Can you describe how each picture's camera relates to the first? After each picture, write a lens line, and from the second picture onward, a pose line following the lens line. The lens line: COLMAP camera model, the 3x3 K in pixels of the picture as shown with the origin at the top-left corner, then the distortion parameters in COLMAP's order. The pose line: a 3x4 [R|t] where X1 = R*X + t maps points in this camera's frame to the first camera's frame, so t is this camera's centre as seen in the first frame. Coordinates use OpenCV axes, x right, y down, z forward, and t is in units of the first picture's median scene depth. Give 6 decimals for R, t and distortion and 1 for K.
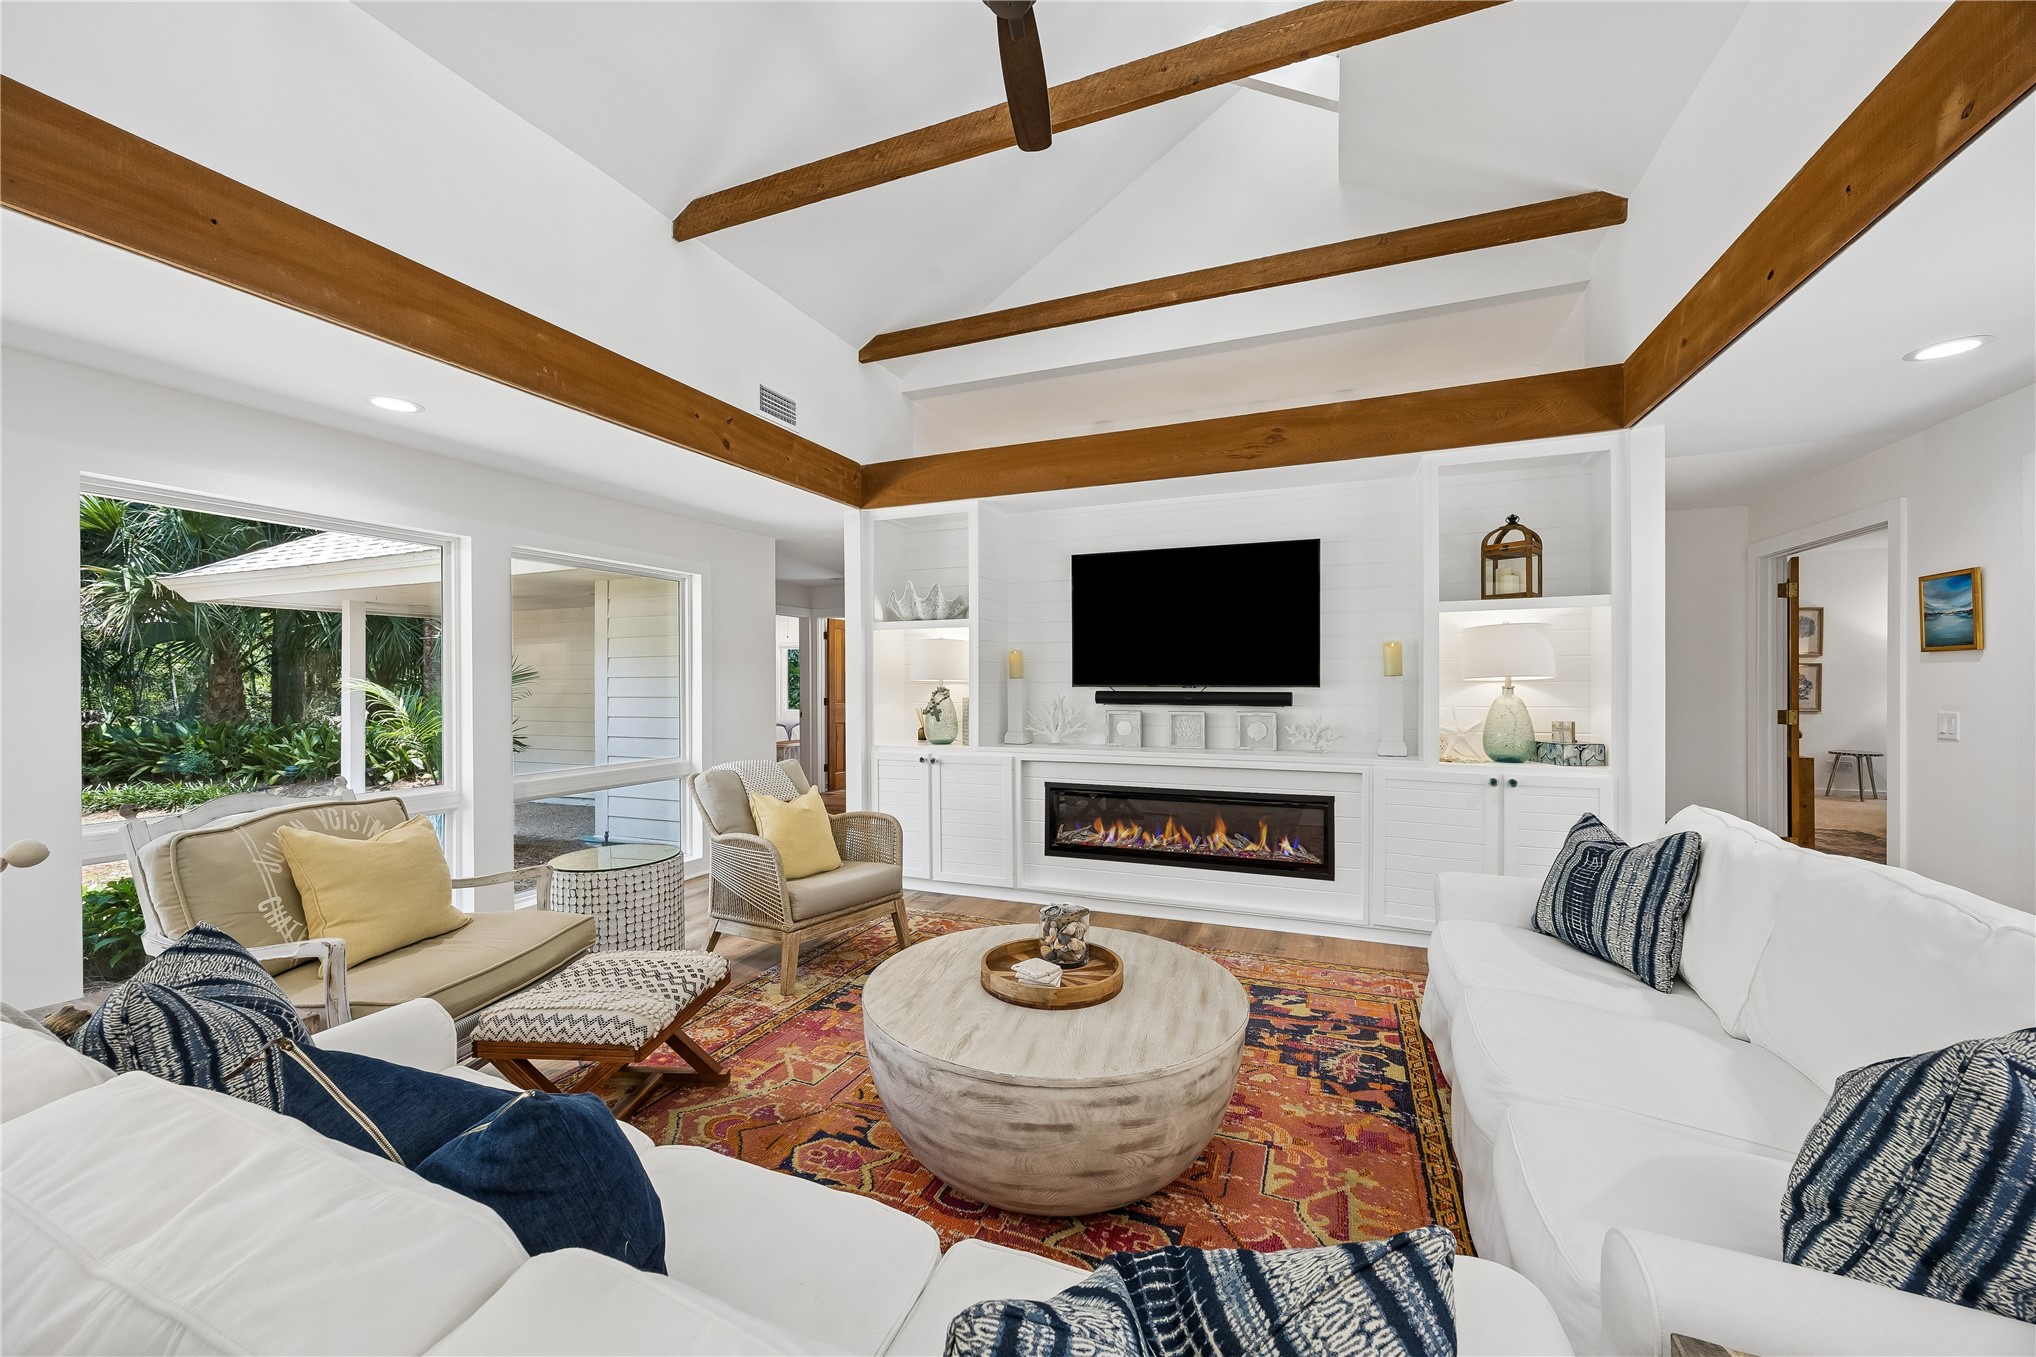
lens RADIAL K [[777.2, 0, 1016.0], [0, 777.2, 685.2], [0, 0, 1]] dist [-0.005472, 0.001019]
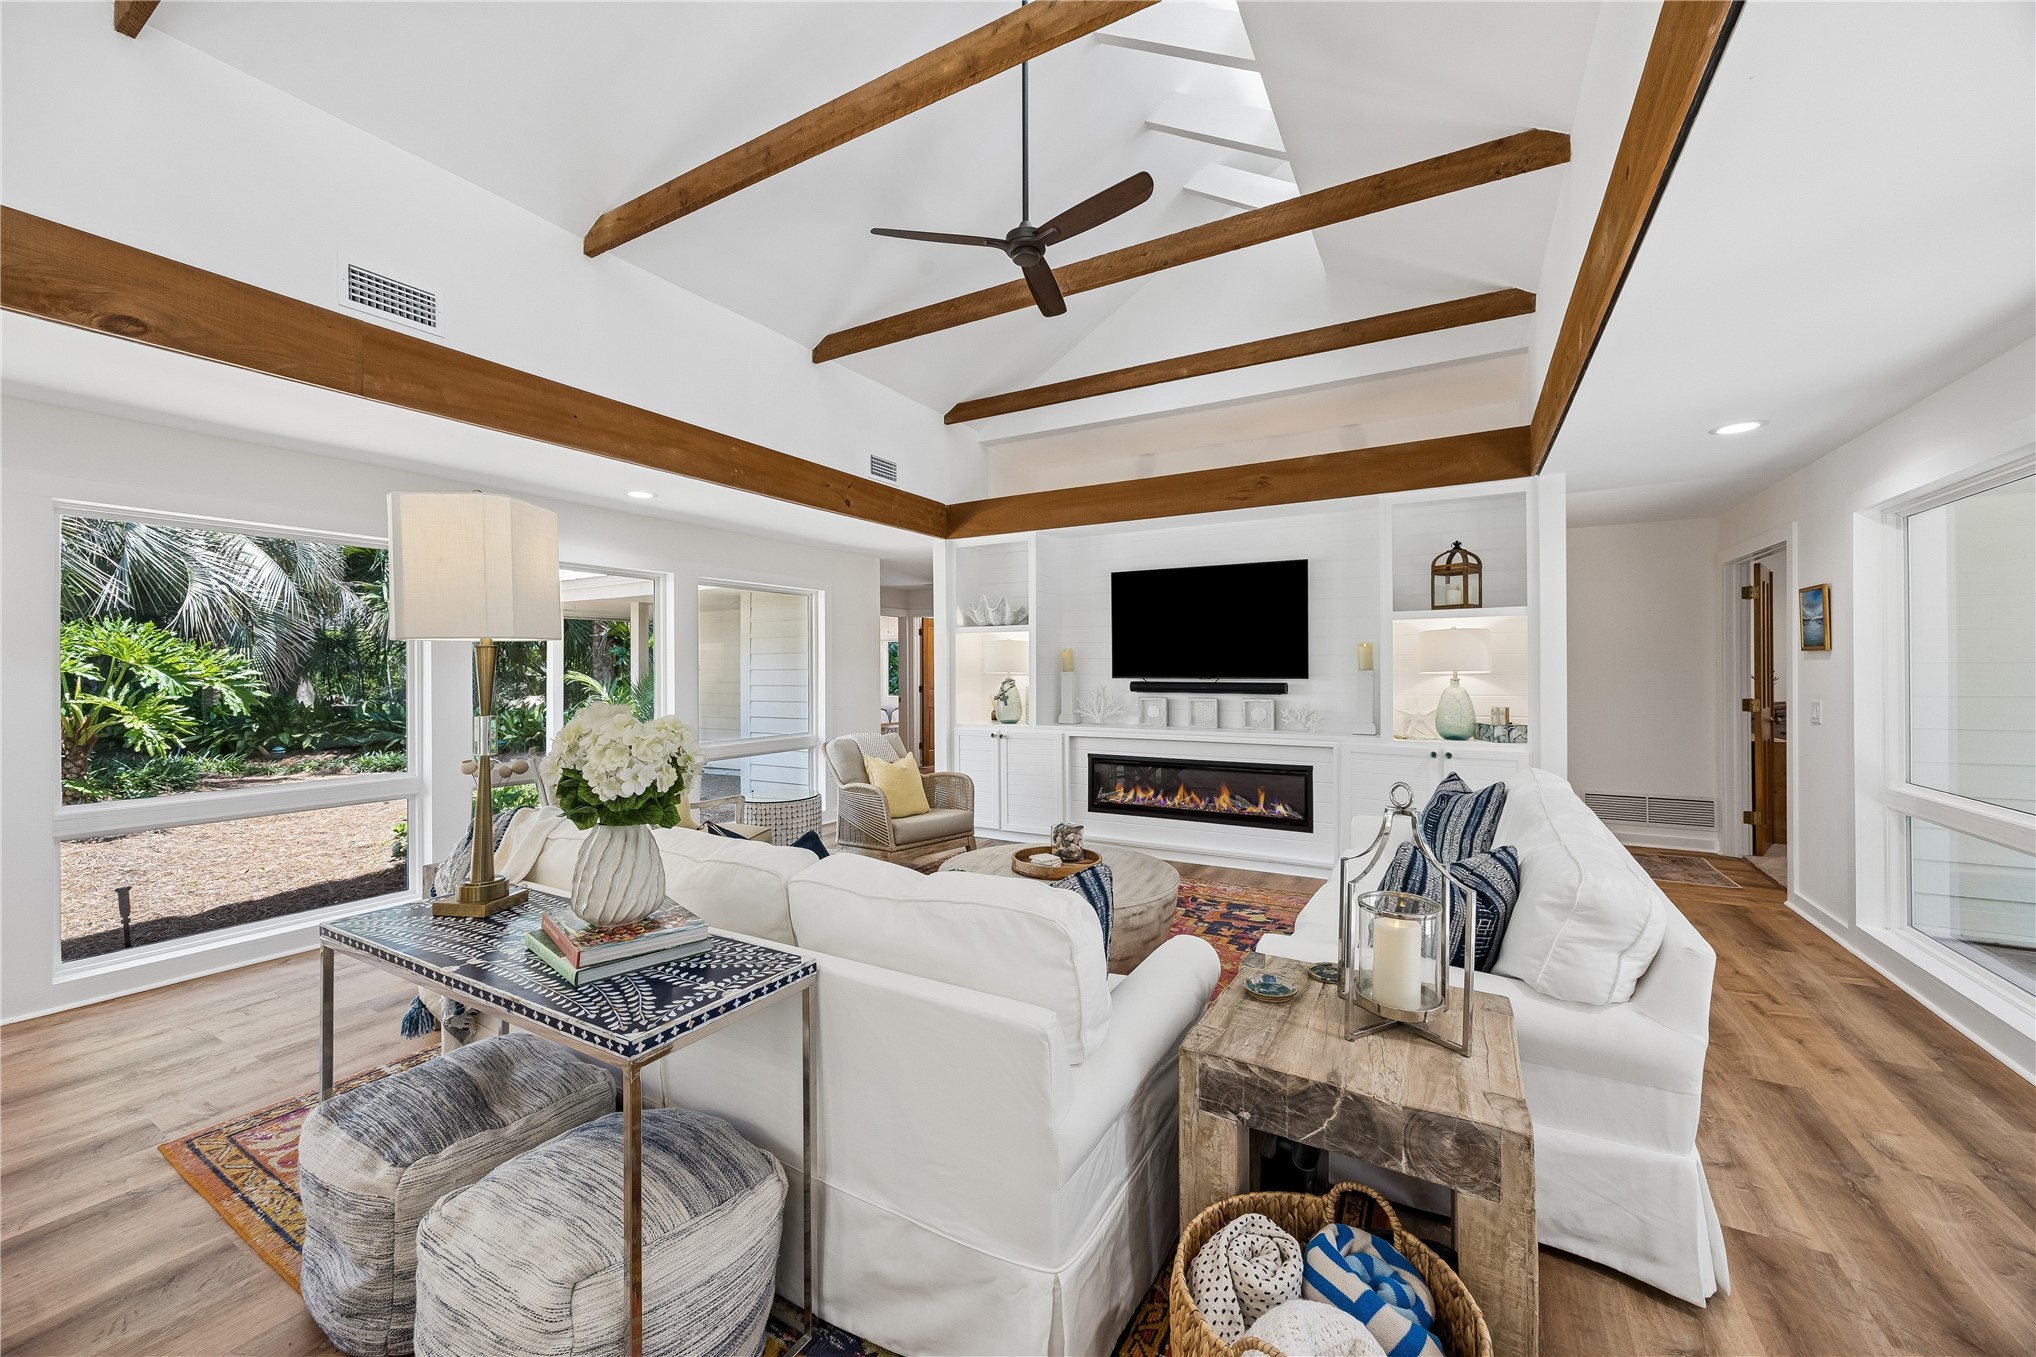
lens RADIAL K [[777.2, 0, 1008.2], [0, 777.2, 672.9], [0, 0, 1]] dist [-0.005472, 0.001019]
pose [[0.991461, -0.000471, -0.130401, 0.084412], [0.000636, 0.999999, 0.001222, -0.009727], [0.130400, -0.001294, 0.991461, -0.313663]]
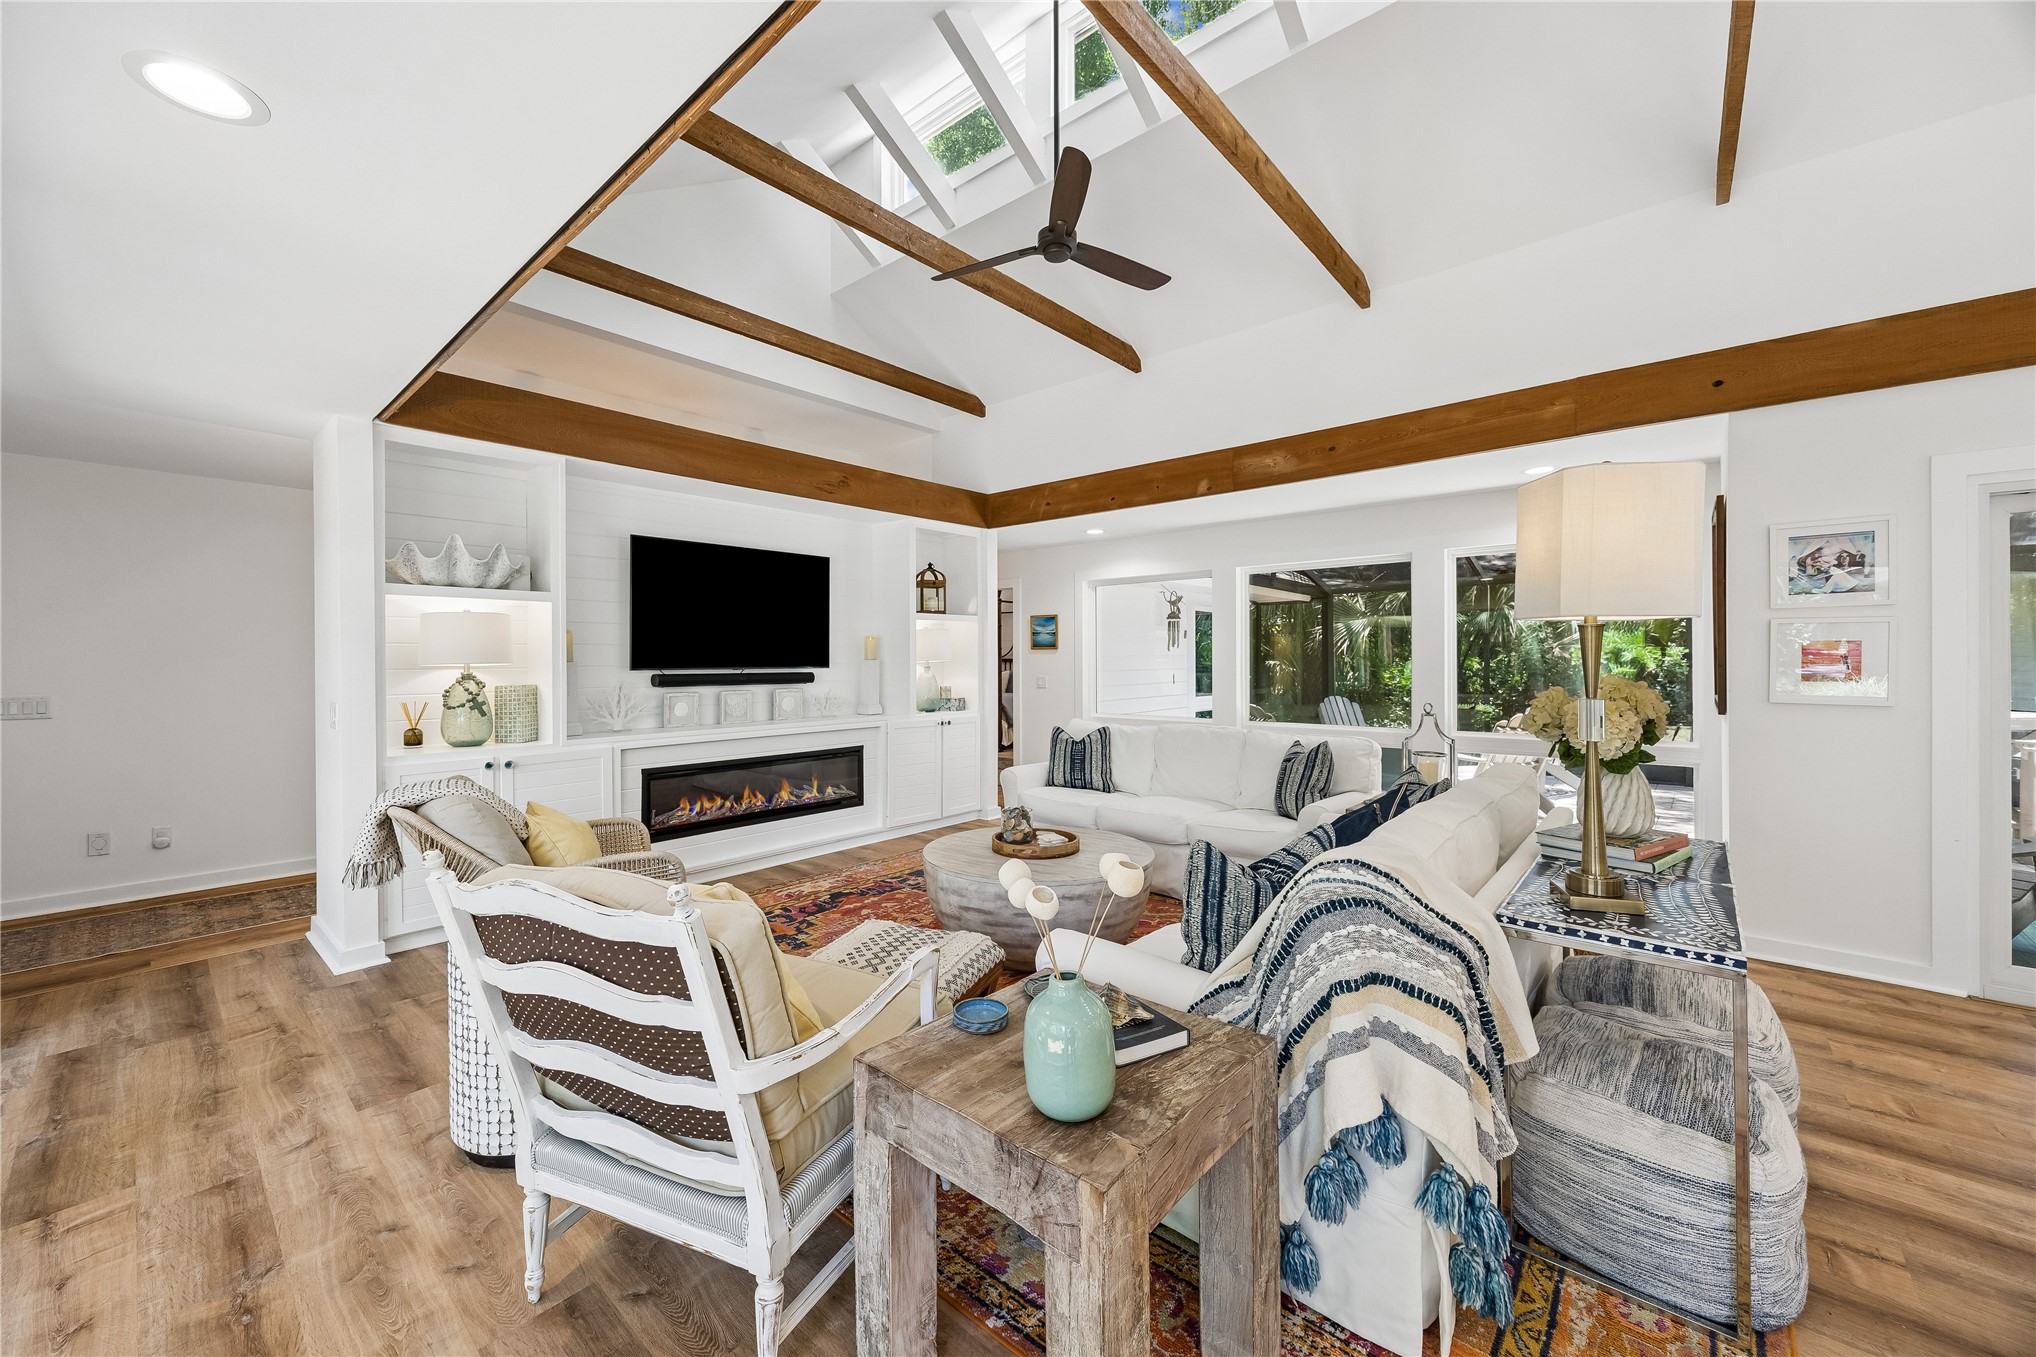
lens RADIAL K [[777.2, 0, 1019.0], [0, 777.2, 664.4], [0, 0, 1]] dist [-0.005472, 0.001019]
pose [[0.309841, -0.005173, 0.950774, -0.841148], [0.007335, 0.999968, 0.003051, -0.005867], [-0.950760, 0.006028, 0.309870, 0.292637]]
